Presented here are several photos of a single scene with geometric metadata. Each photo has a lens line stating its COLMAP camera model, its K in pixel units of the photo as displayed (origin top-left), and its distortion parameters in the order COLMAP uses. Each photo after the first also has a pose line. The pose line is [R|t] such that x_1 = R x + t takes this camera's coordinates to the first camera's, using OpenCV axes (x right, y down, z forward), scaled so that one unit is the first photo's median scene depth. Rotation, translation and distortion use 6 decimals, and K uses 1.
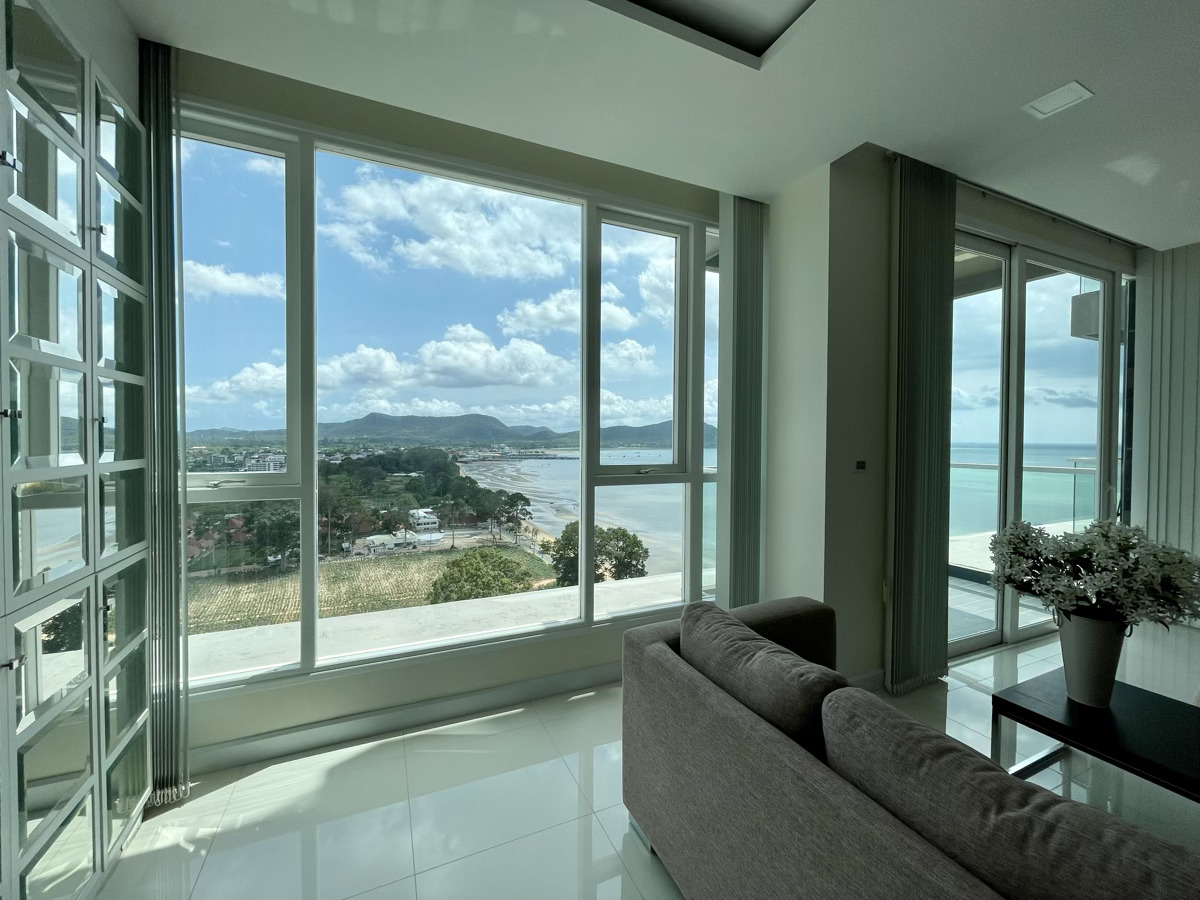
lens RADIAL K [[480.0, 0, 592.3], [0, 480.0, 446.6], [0, 0, 1]] dist [-0.010729, 0.000046]
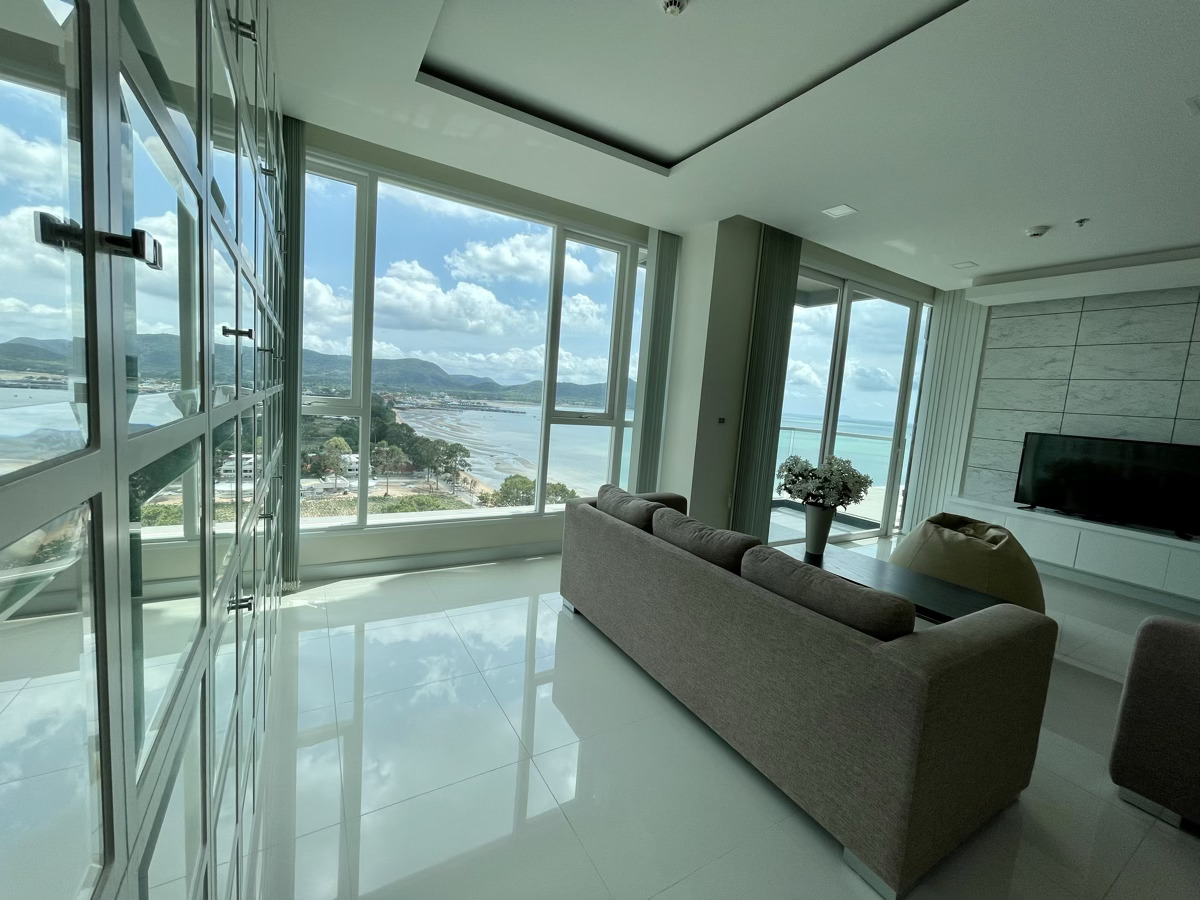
lens RADIAL K [[480.0, 0, 592.3], [0, 480.0, 446.6], [0, 0, 1]] dist [-0.010729, 0.000046]
pose [[0.991383, 0.056750, 0.118063, -0.037912], [-0.067340, 0.993865, 0.087737, 0.014995], [-0.112359, -0.094932, 0.989123, -0.475161]]
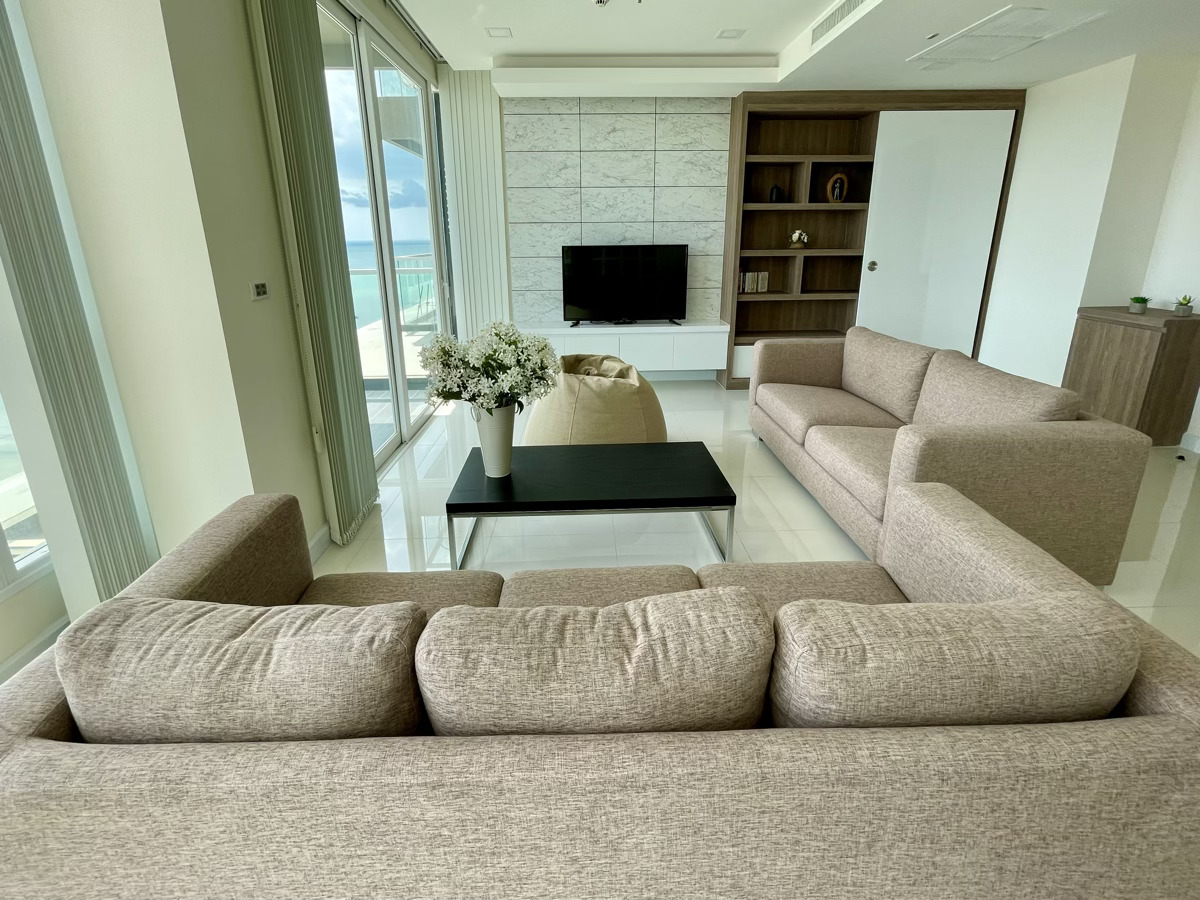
lens RADIAL K [[541.5, 0, 599.4], [0, 541.5, 380.7], [0, 0, 1]] dist [0.000137, 0.000933]
pose [[0.385351, -0.249729, 0.888335, -0.008199], [0.028685, 0.965460, 0.258967, -0.022797], [-0.922324, -0.074311, 0.379205, 0.173016]]
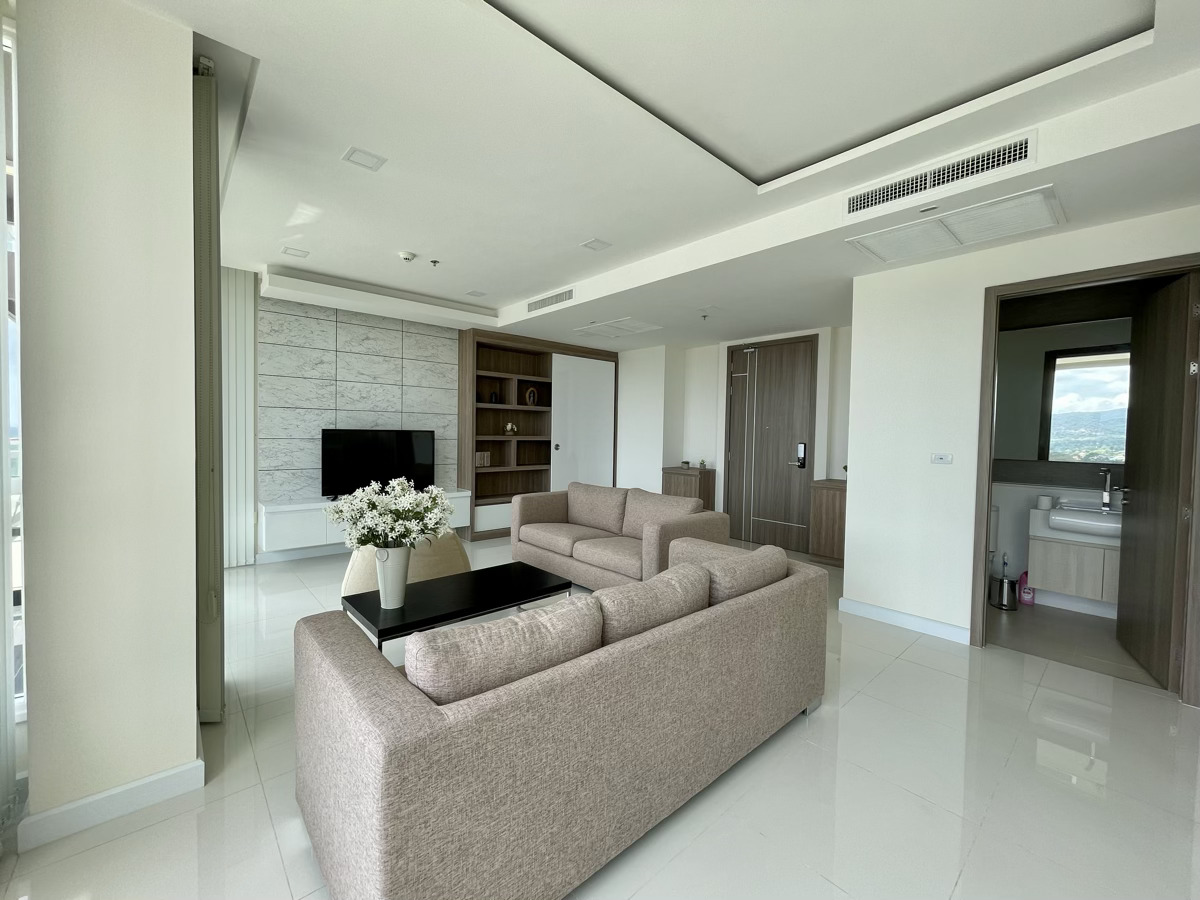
lens RADIAL K [[467.7, 0, 608.4], [0, 467.7, 444.8], [0, 0, 1]] dist [-0.000741, -0.000059]
pose [[-0.300303, -0.039011, 0.953046, -0.308751], [-0.002256, 0.999190, 0.040189, -0.005739], [-0.953841, 0.009919, -0.300147, 0.515359]]
